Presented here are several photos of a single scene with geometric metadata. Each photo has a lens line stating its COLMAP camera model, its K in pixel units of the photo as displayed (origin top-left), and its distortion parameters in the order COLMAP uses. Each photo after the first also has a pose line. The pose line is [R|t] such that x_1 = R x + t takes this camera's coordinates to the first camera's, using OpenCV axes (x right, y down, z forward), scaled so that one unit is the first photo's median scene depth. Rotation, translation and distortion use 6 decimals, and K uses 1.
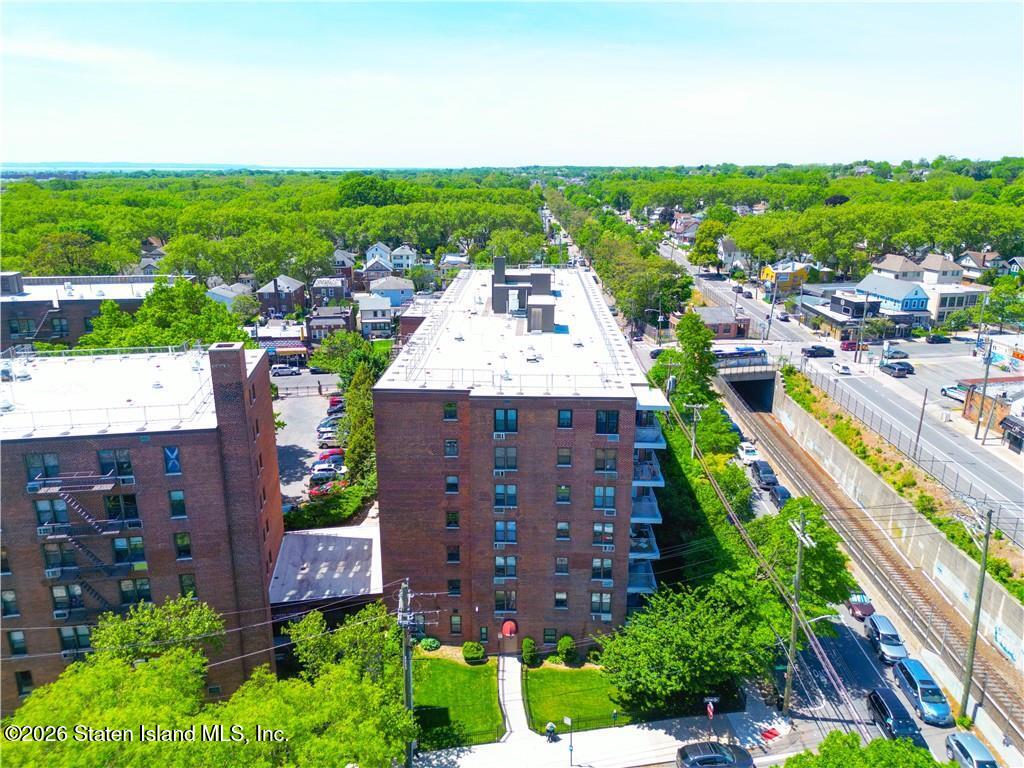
lens RADIAL K [[721.9, 0, 512.0], [0, 721.9, 384.0], [0, 0, 1]] dist [0.050594, -0.046828]
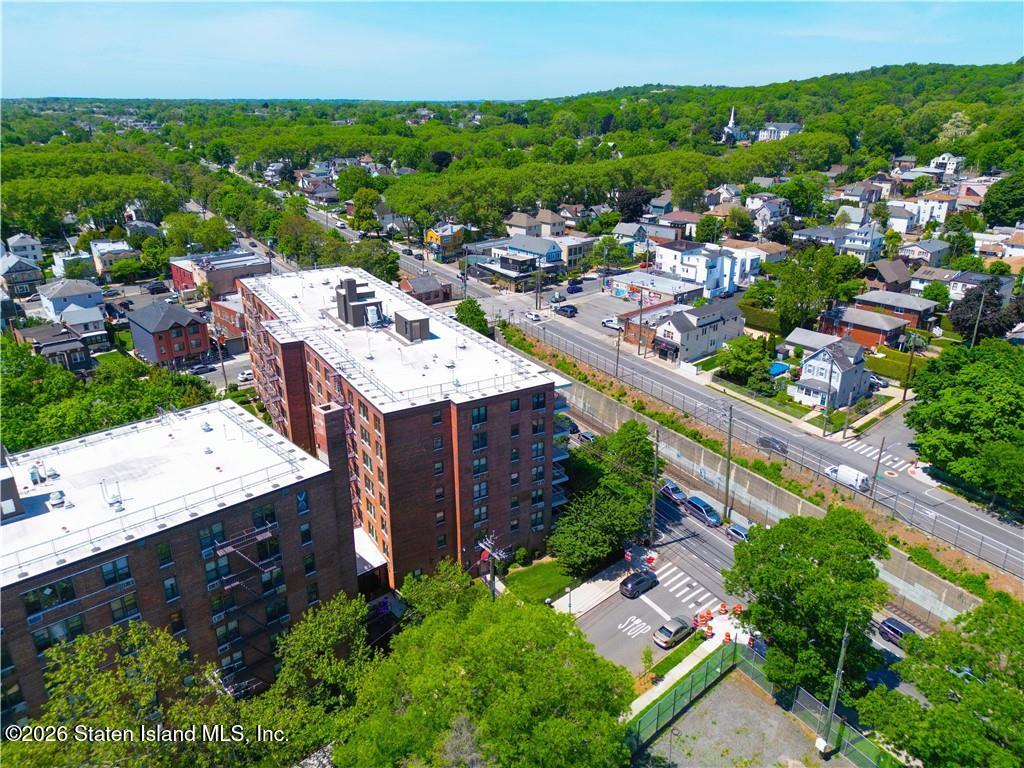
lens RADIAL K [[726.2, 0, 512.0], [0, 726.2, 384.0], [0, 0, 1]] dist [0.118459, -0.171368]
pose [[0.837434, -0.198544, 0.509200, -0.239437], [0.154304, 0.979669, 0.128218, -0.065780], [-0.524304, -0.028802, 0.851044, -0.094462]]
